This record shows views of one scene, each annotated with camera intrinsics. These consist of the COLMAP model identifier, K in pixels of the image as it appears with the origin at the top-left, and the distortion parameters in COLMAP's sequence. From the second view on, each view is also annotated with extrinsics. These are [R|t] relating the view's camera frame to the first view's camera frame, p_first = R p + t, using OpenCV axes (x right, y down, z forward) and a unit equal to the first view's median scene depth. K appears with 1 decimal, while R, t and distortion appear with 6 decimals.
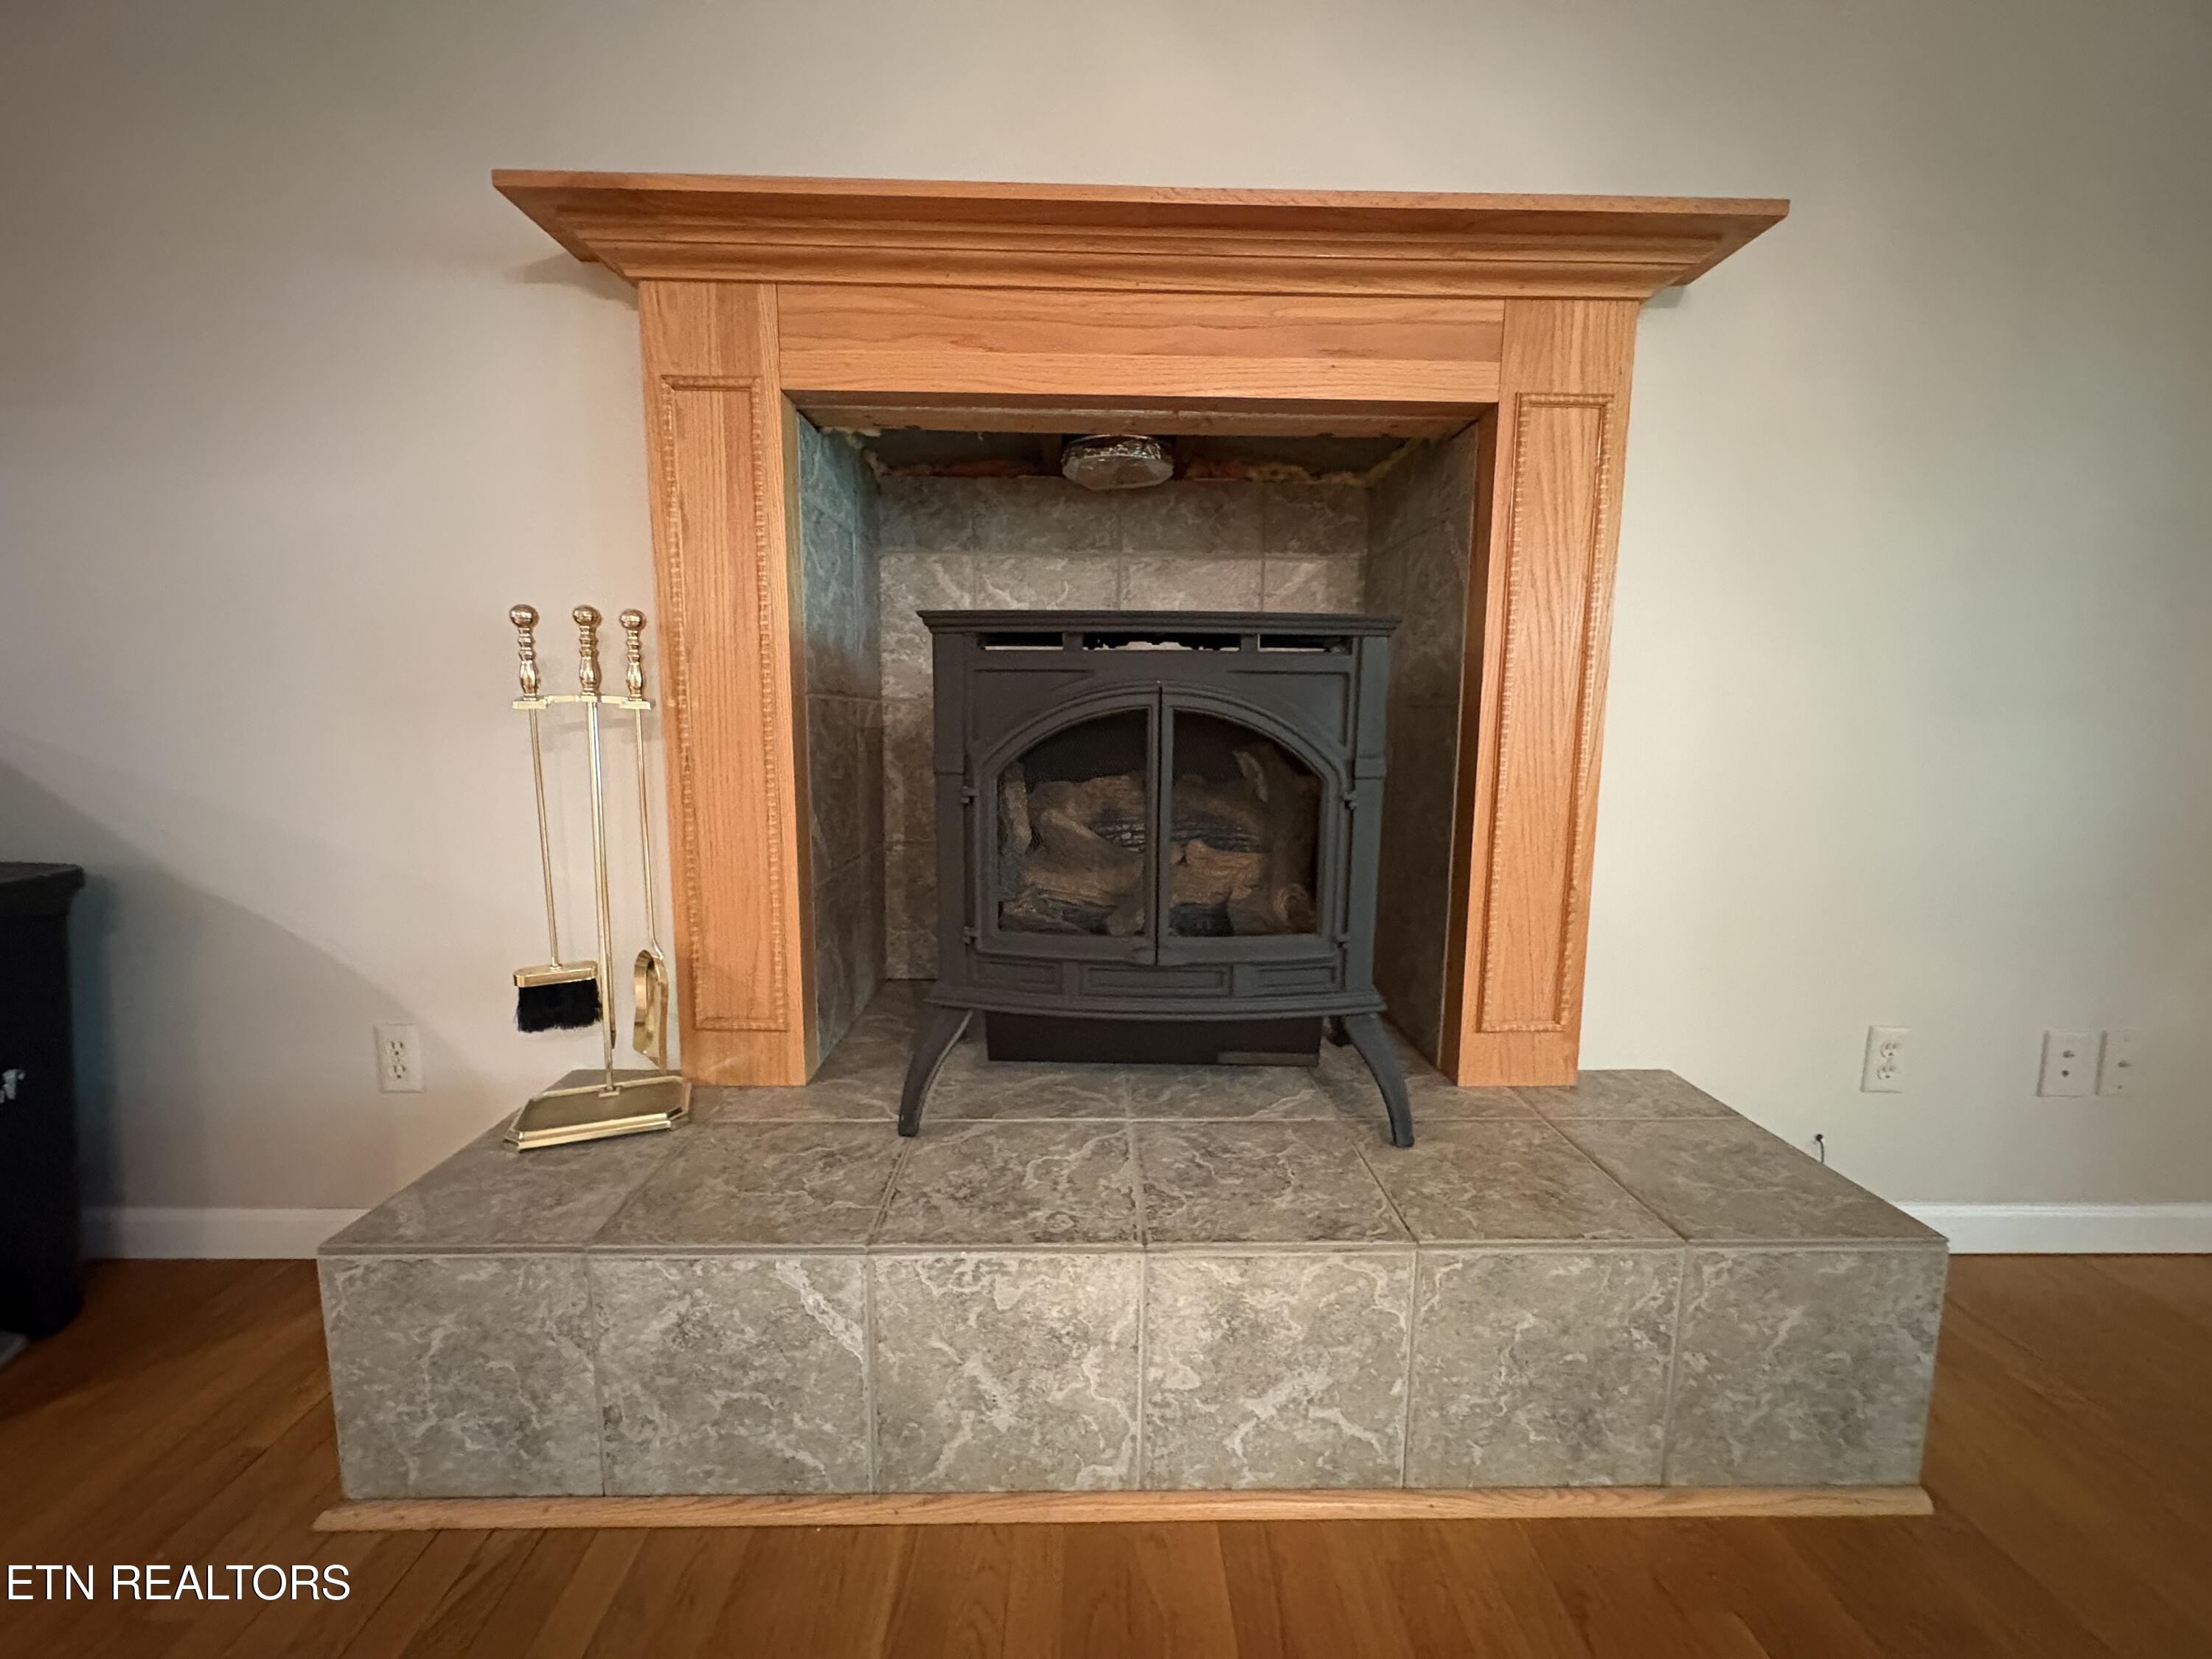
lens RADIAL K [[883.2, 0, 1106.0], [0, 883.2, 829.5], [0, 0, 1]] dist [0.000385, 0.000045]
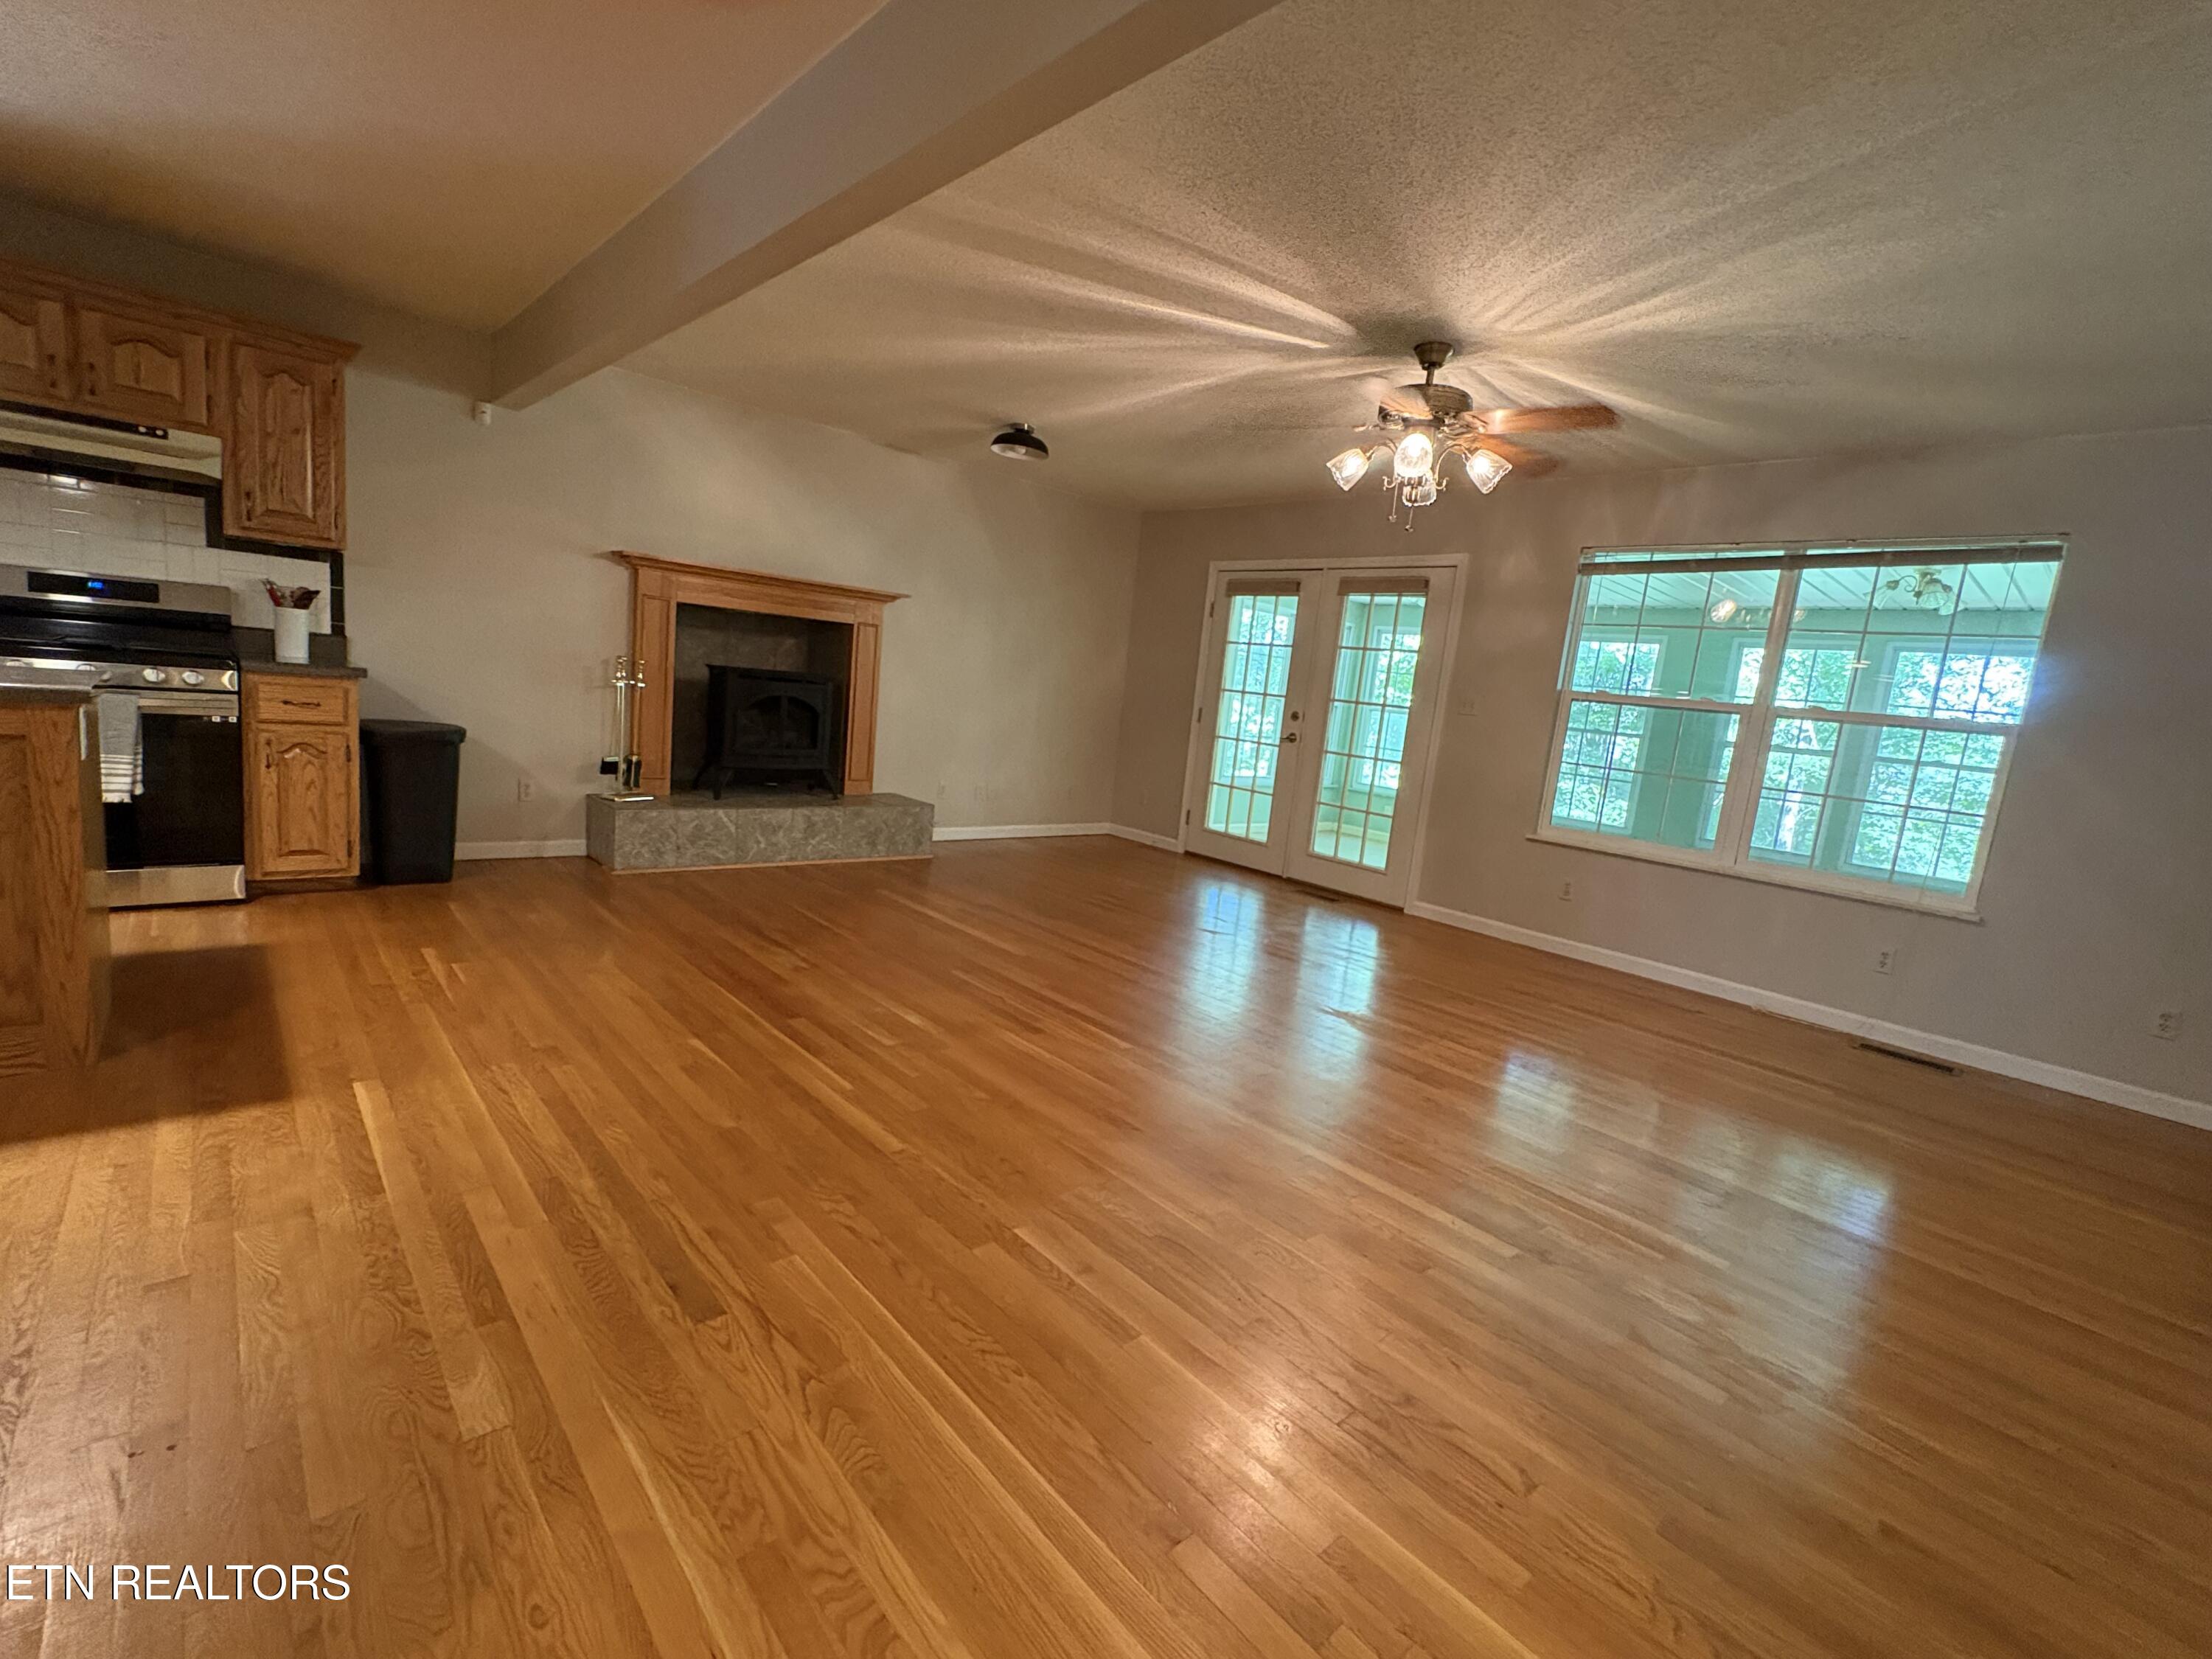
lens RADIAL K [[967.7, 0, 1106.0], [0, 967.7, 829.5], [0, 0, 1]] dist [-0.000680, -0.000309]
pose [[0.751899, -0.035203, 0.658338, -2.137739], [-0.009321, 0.997906, 0.064006, 0.227211], [-0.659212, -0.054263, 0.749996, -4.093861]]
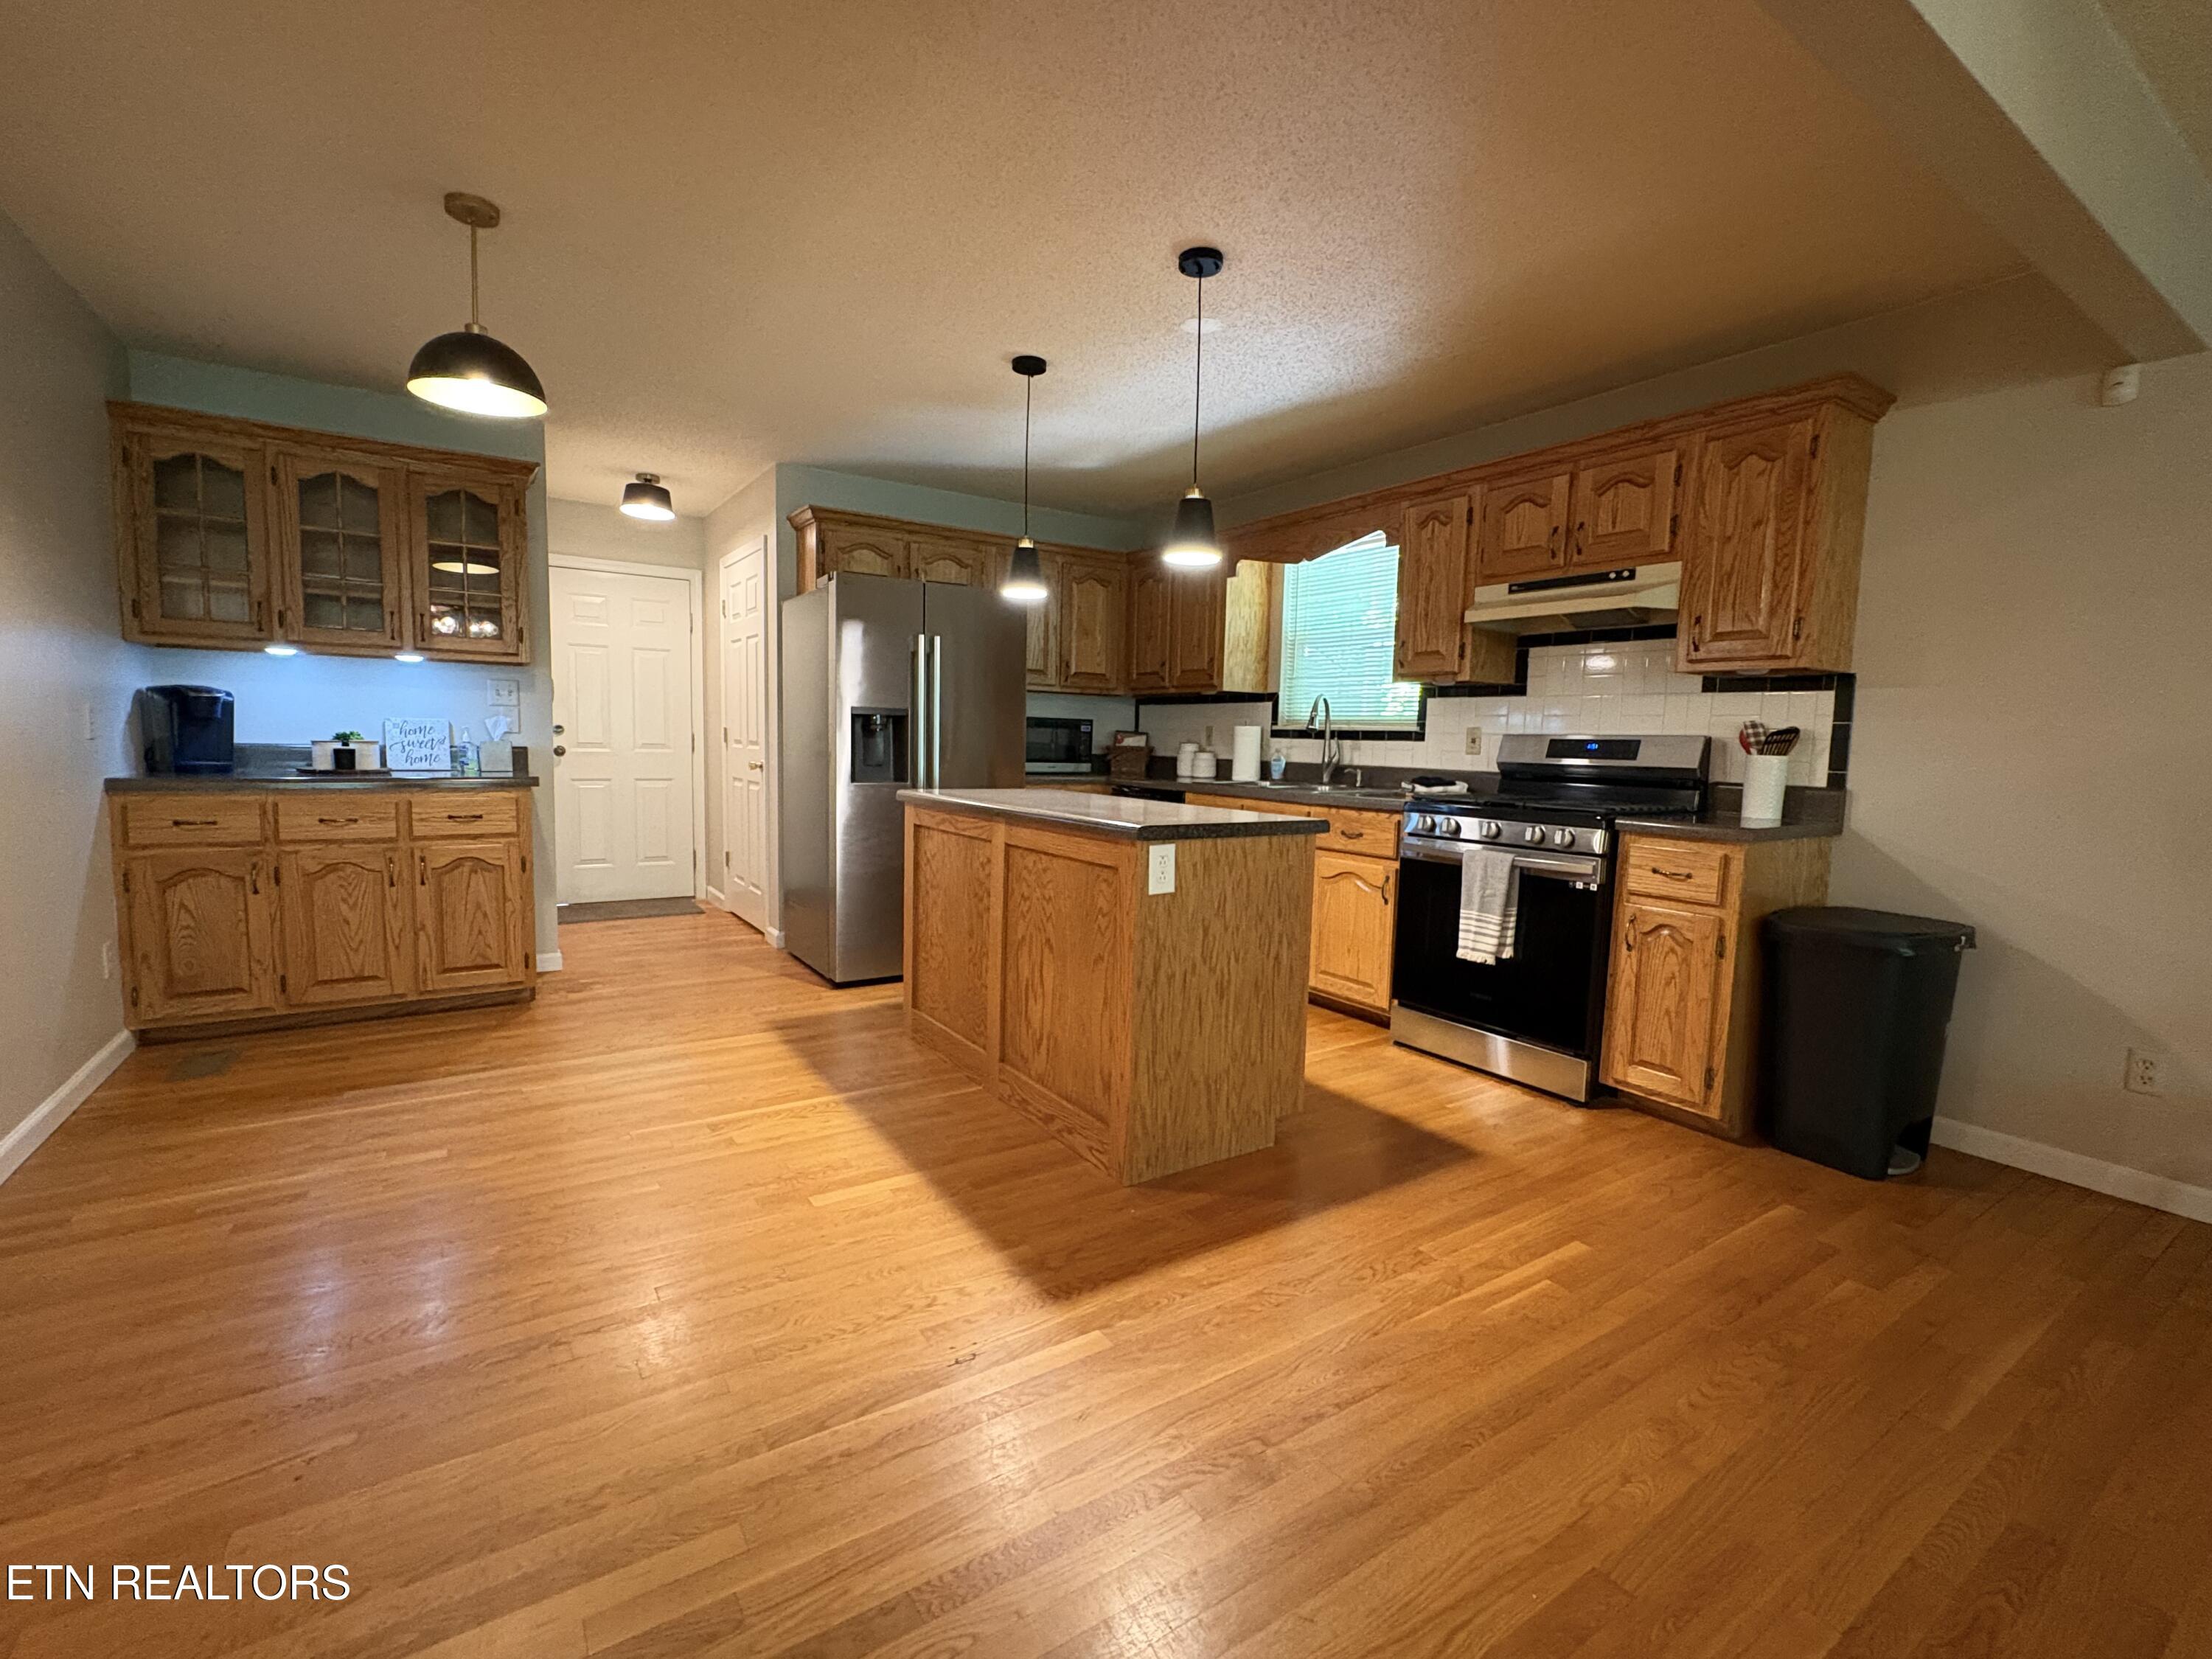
lens RADIAL K [[967.7, 0, 1106.0], [0, 967.7, 829.5], [0, 0, 1]] dist [-0.000680, -0.000309]
pose [[0.531273, 0.080385, -0.843378, -0.513439], [-0.127068, 0.991788, 0.014486, 0.054928], [0.837617, 0.099470, 0.537125, -2.189005]]
